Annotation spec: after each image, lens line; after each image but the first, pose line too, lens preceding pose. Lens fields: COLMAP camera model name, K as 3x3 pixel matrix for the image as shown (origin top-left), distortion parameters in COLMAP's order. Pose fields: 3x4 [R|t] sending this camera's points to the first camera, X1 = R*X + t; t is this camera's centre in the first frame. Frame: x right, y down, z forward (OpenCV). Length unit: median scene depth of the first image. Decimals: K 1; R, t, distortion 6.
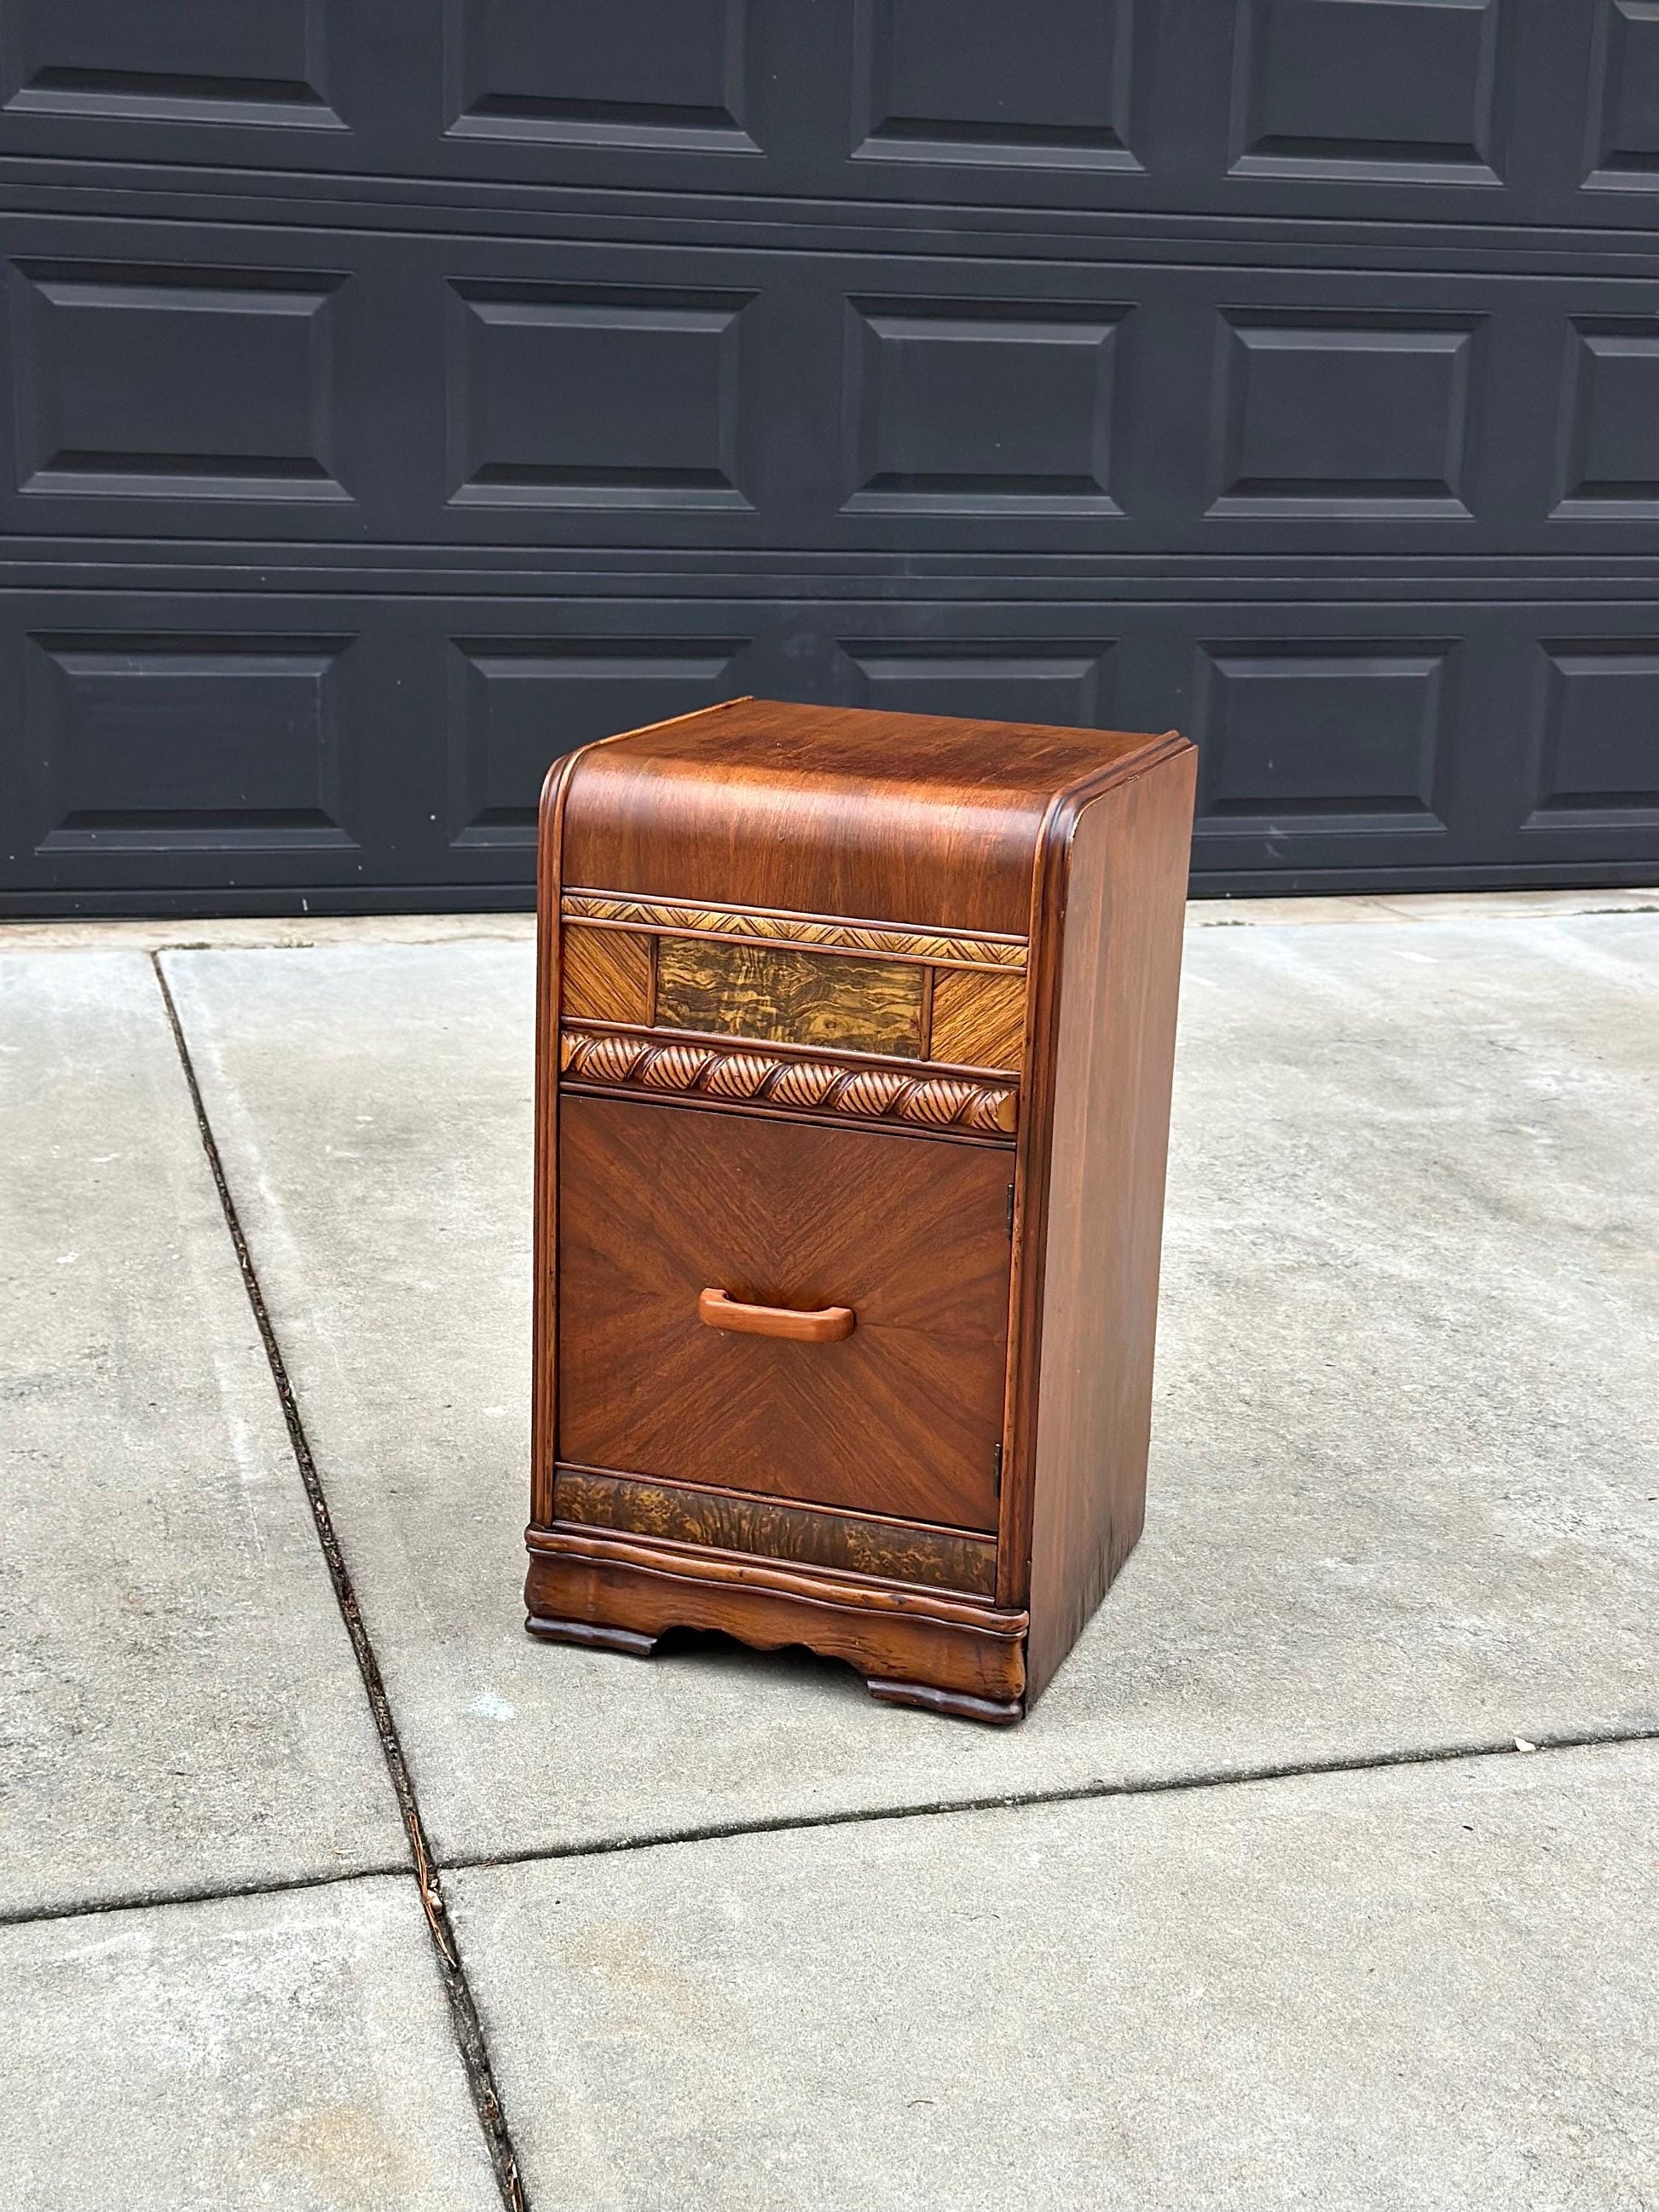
lens RADIAL K [[3127.9, 0, 835.2], [0, 3127.9, 1184.7], [0, 0, 1]] dist [0.139772, 0.000948]
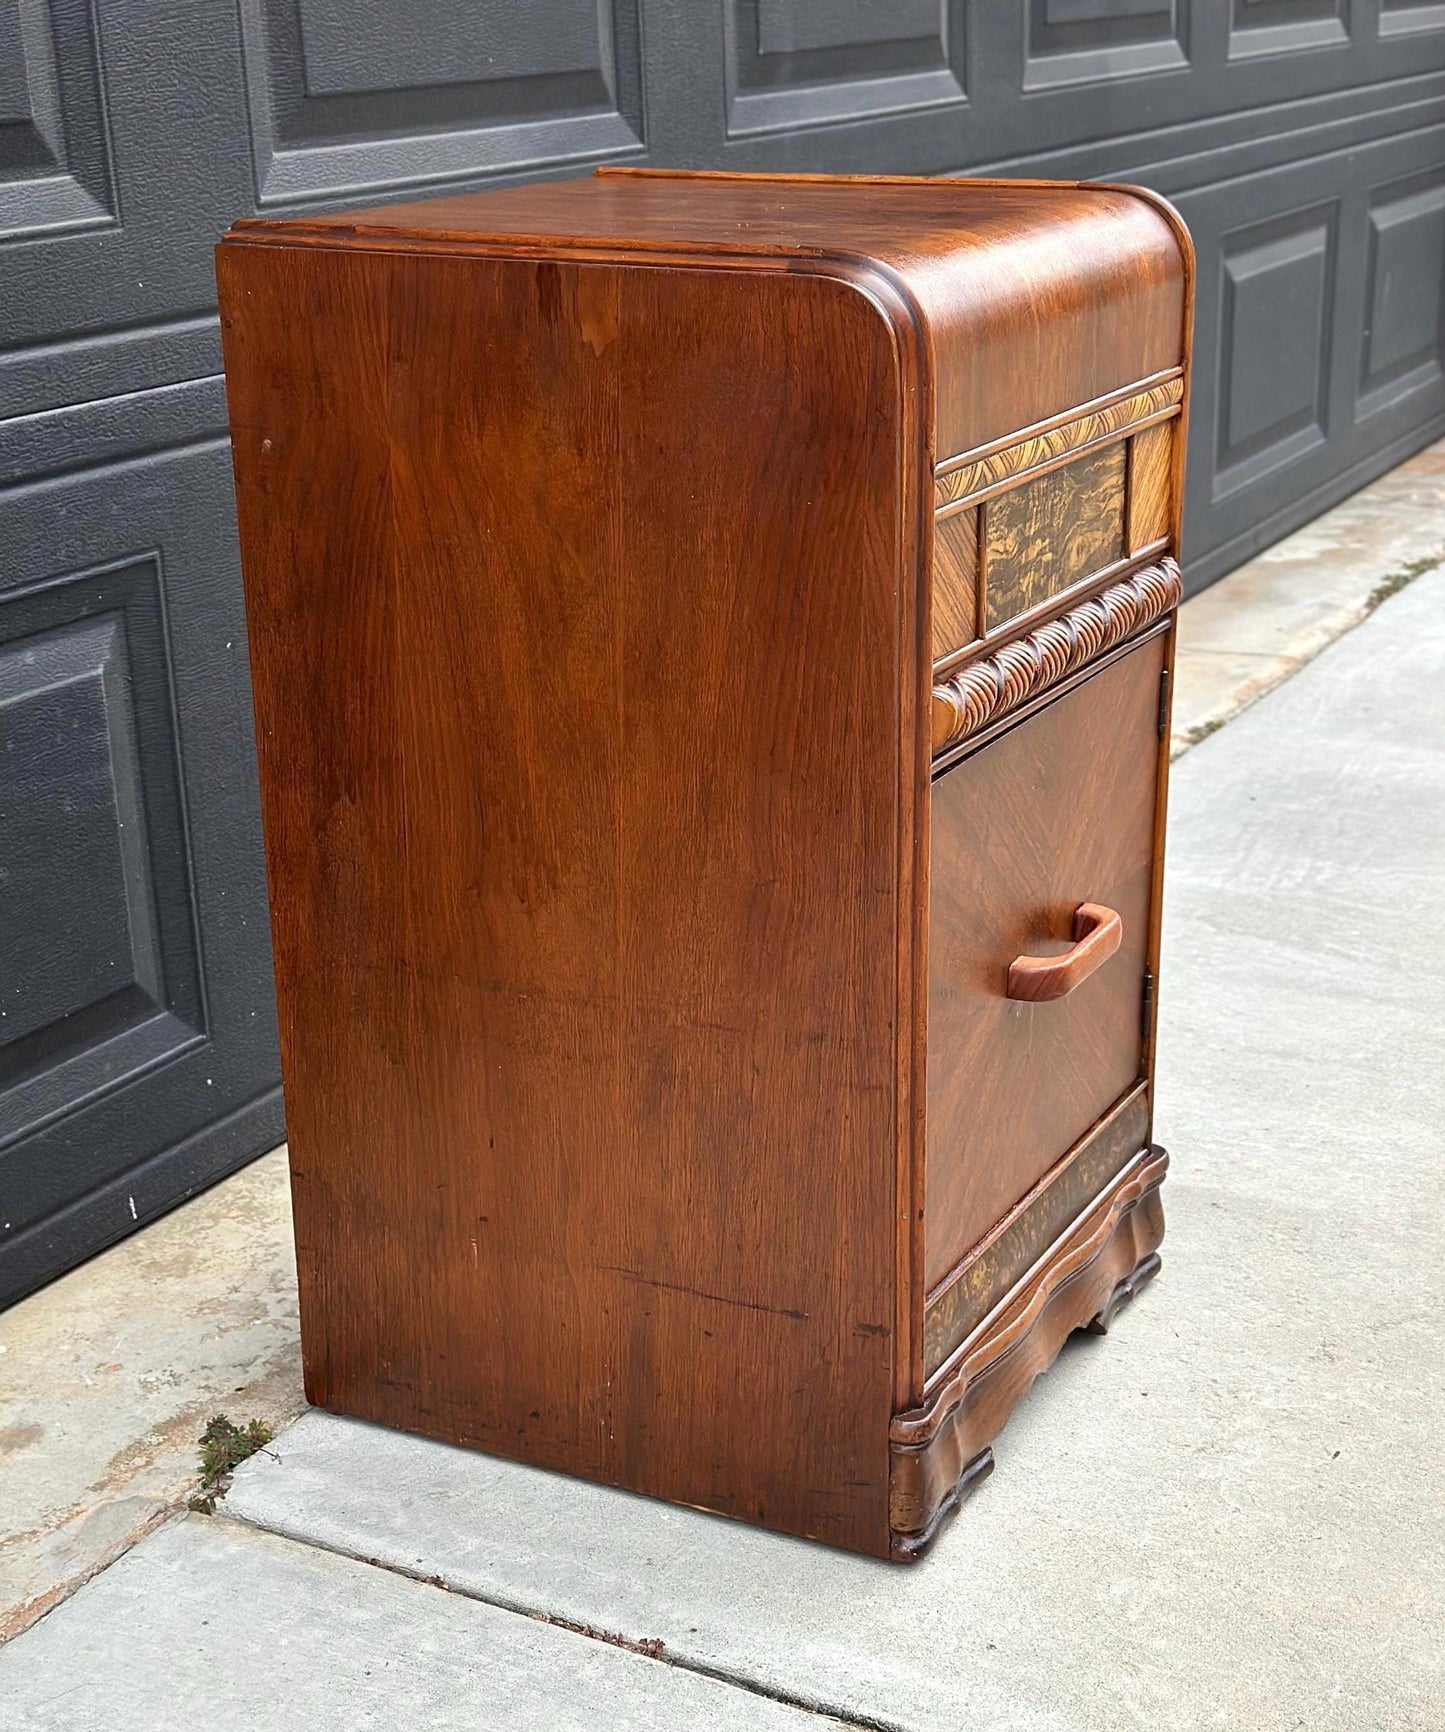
lens RADIAL K [[2717.4, 0, 759.9], [0, 2717.4, 1003.6], [0, 0, 1]] dist [0.179953, -0.168160]
pose [[0.131773, -0.395425, 0.908996, -0.655463], [0.290532, 0.892130, 0.345971, -0.204095], [-0.947748, 0.218503, 0.232443, 0.933562]]
